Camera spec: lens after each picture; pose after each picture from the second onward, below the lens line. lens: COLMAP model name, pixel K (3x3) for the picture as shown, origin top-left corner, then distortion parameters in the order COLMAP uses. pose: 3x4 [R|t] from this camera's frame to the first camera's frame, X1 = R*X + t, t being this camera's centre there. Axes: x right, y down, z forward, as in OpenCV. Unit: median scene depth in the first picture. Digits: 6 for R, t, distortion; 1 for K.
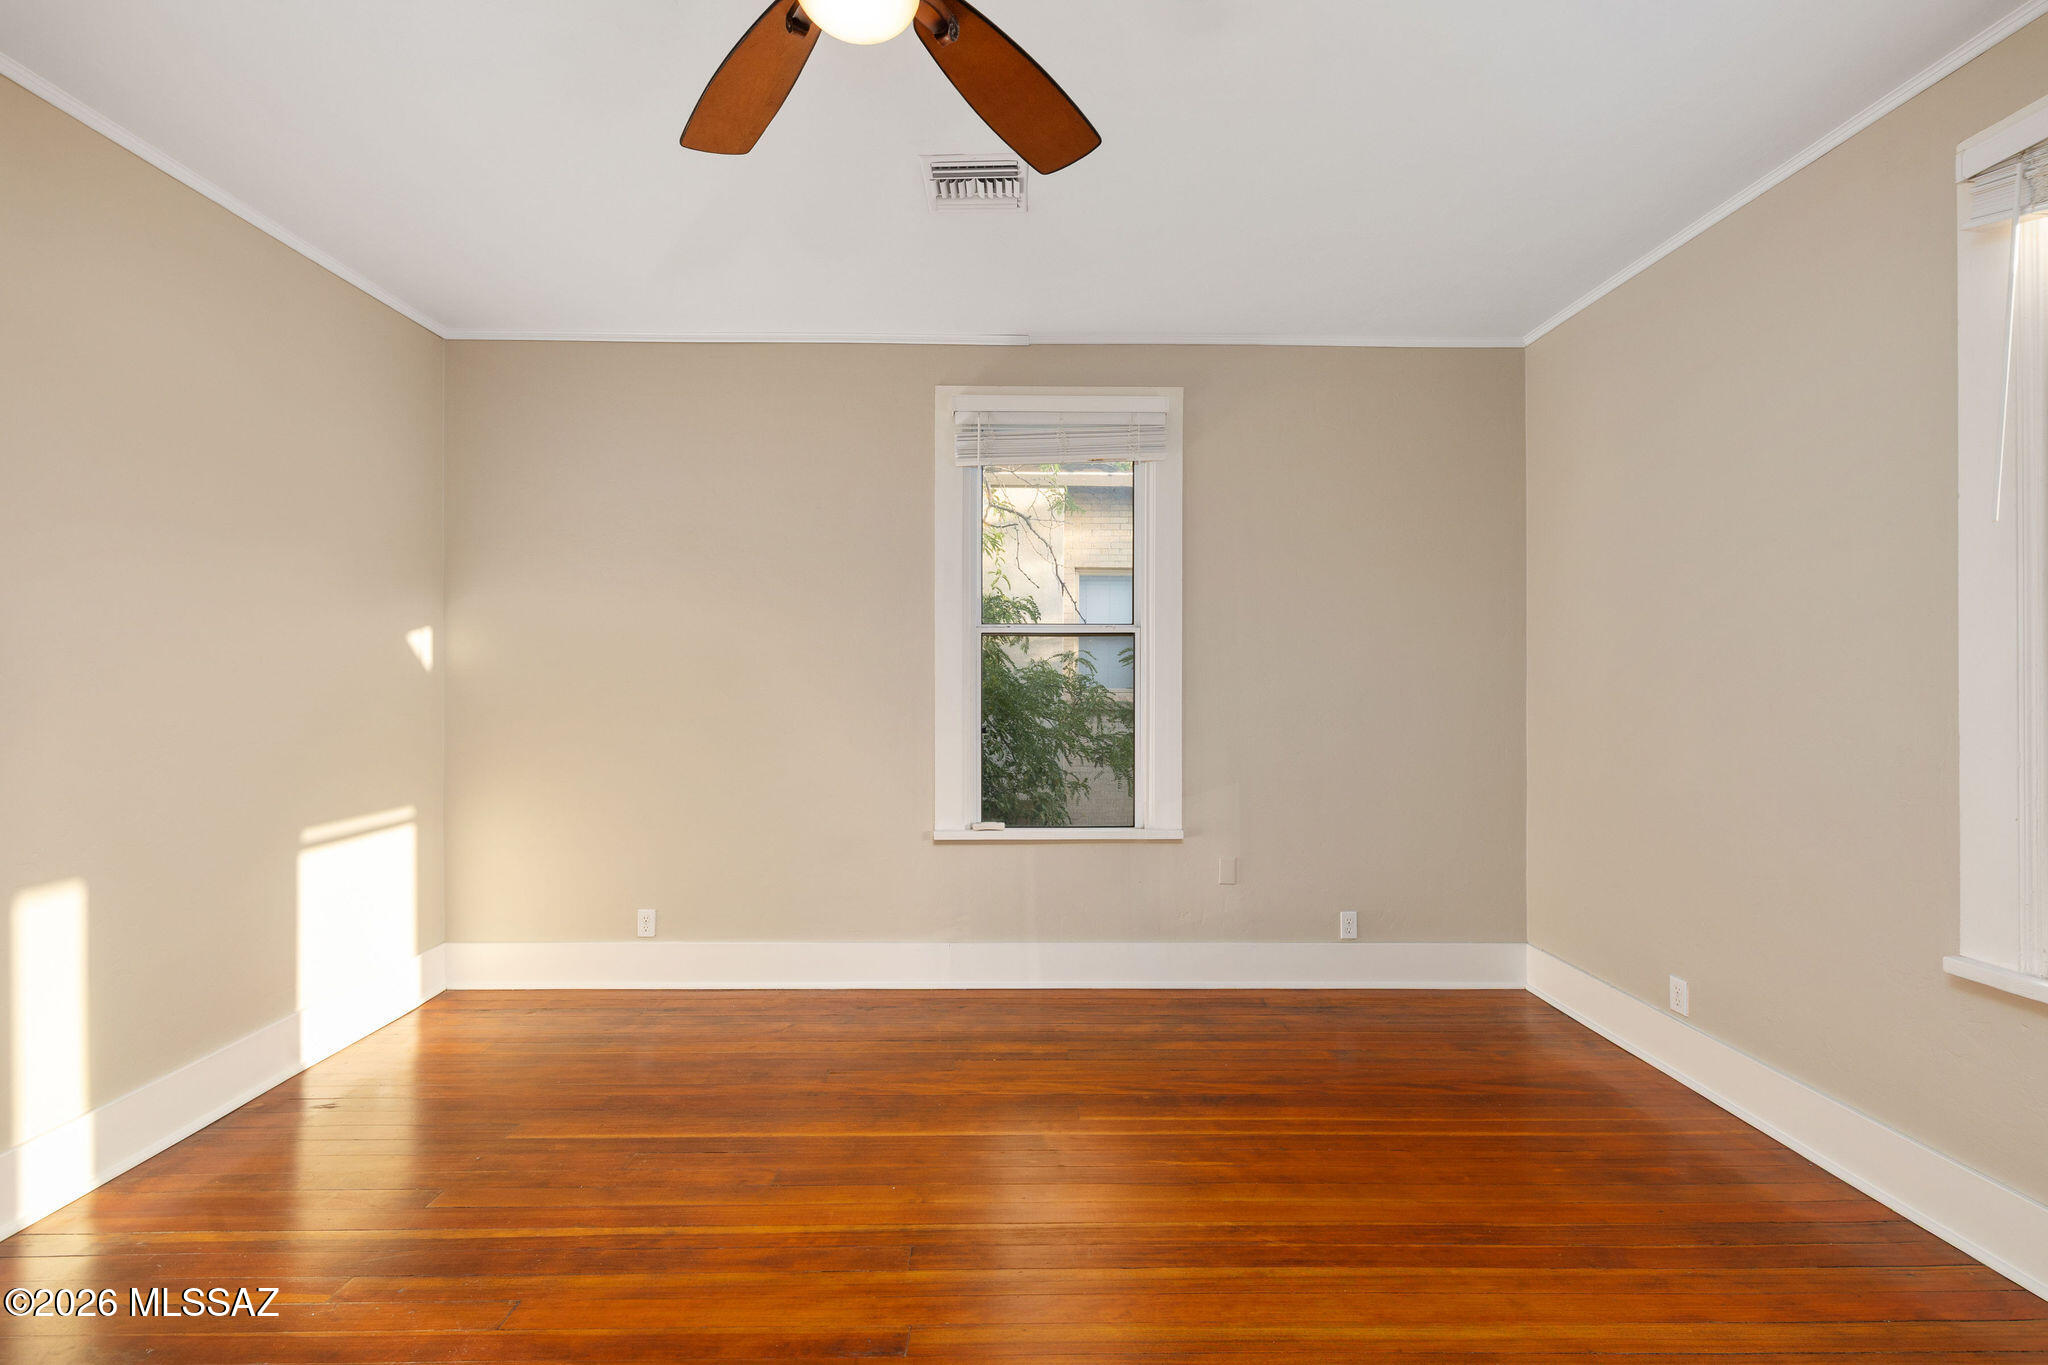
lens RADIAL K [[867.9, 0, 1032.0], [0, 867.9, 666.5], [0, 0, 1]] dist [0.000501, -0.000211]
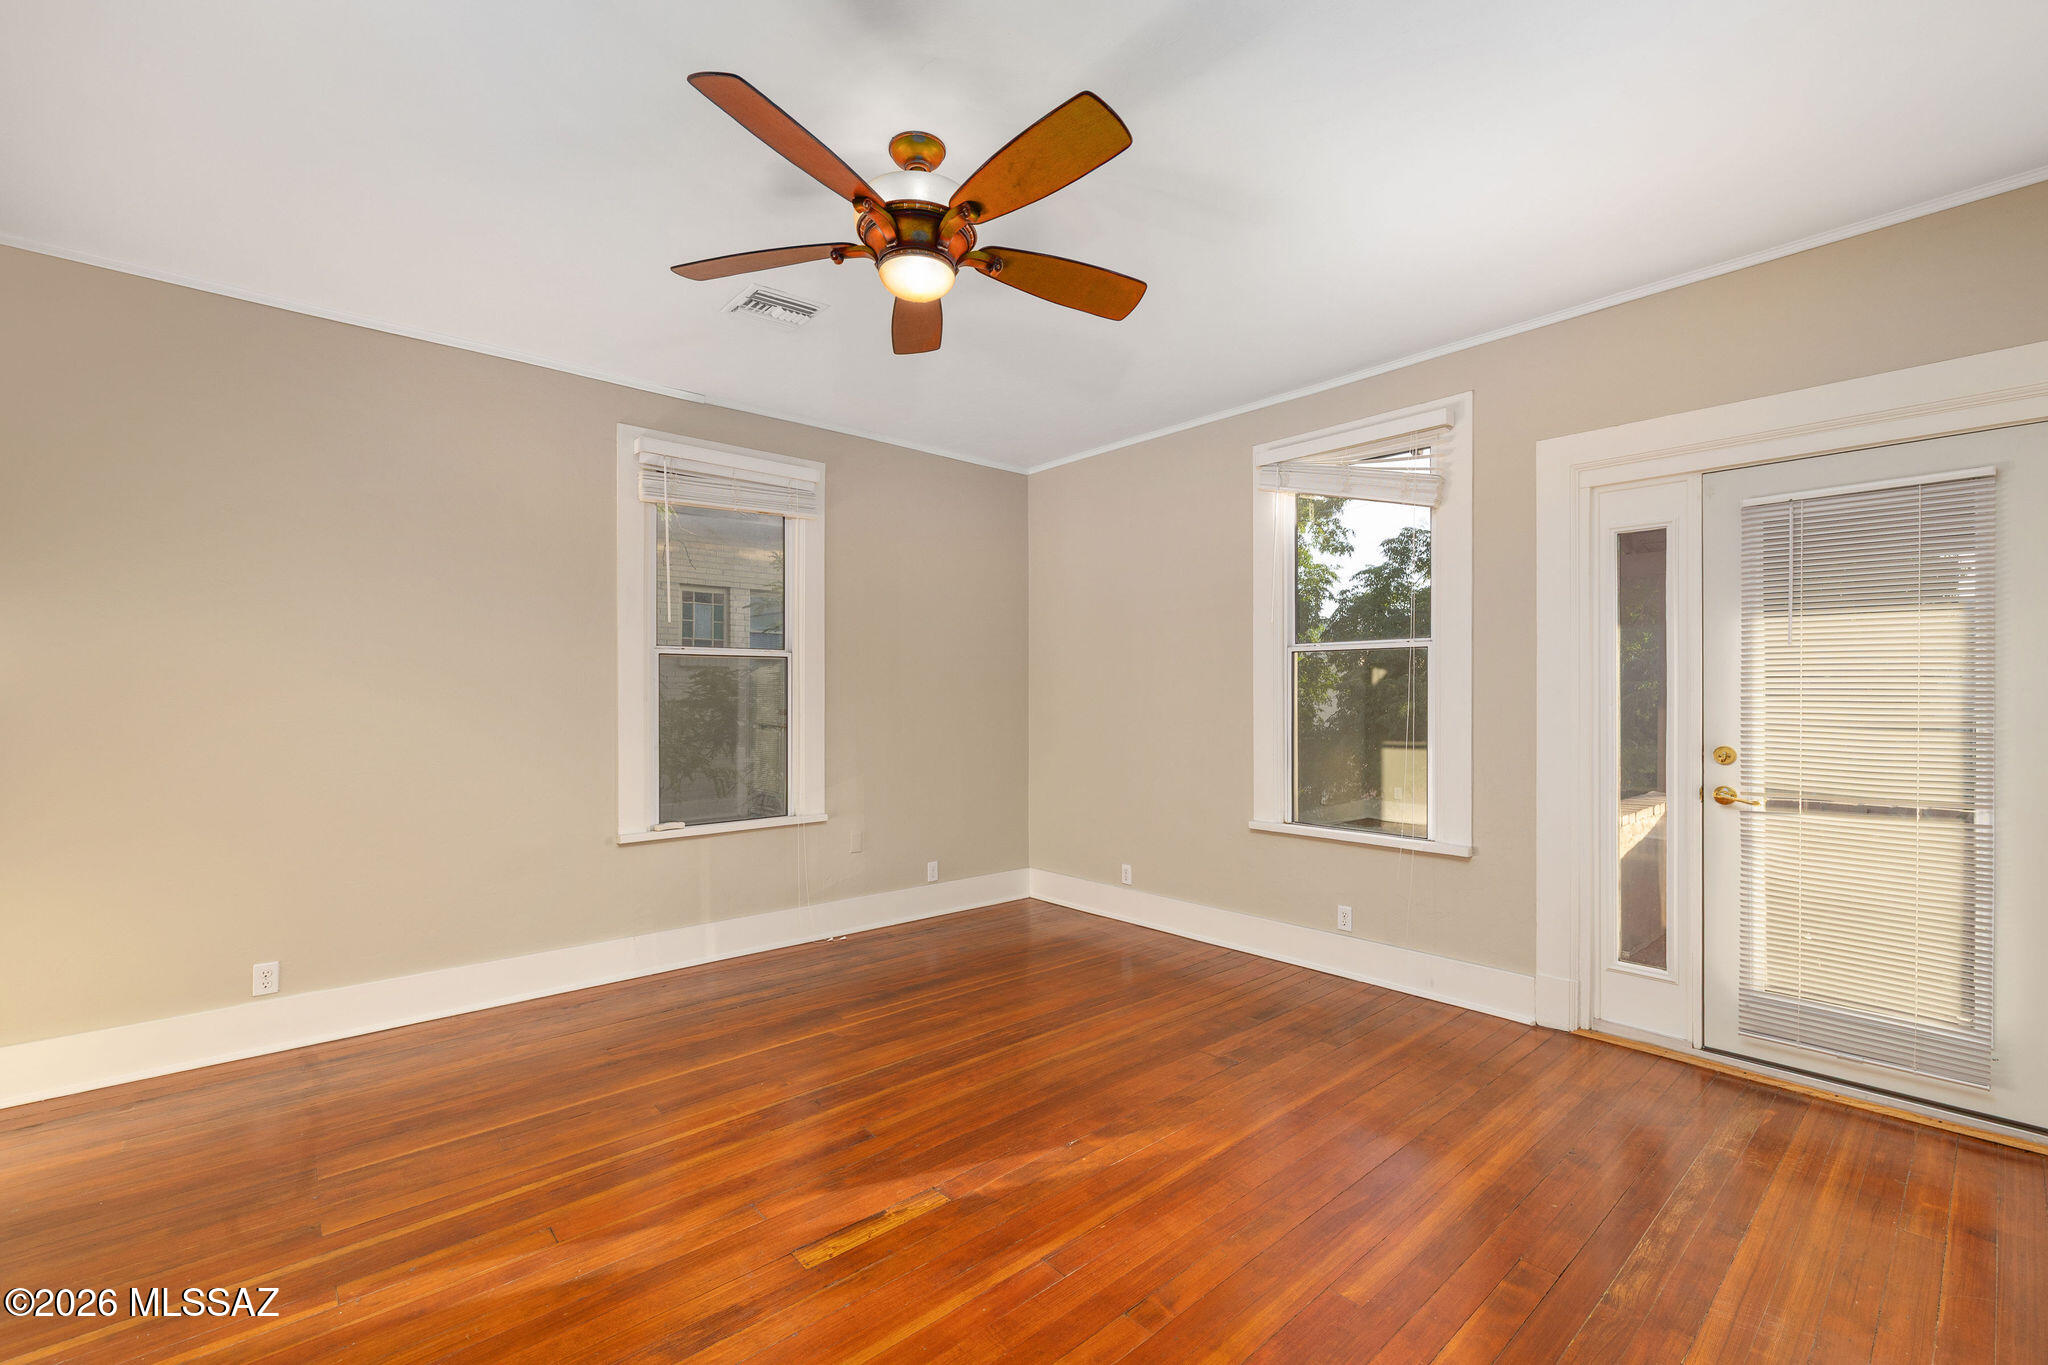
lens RADIAL K [[867.9, 0, 1032.0], [0, 867.9, 666.5], [0, 0, 1]] dist [0.000501, -0.000211]
pose [[0.753922, 0.017532, 0.656730, -0.450360], [-0.003663, 0.999740, -0.022484, 0.002139], [-0.656954, 0.014545, 0.753791, -0.159473]]
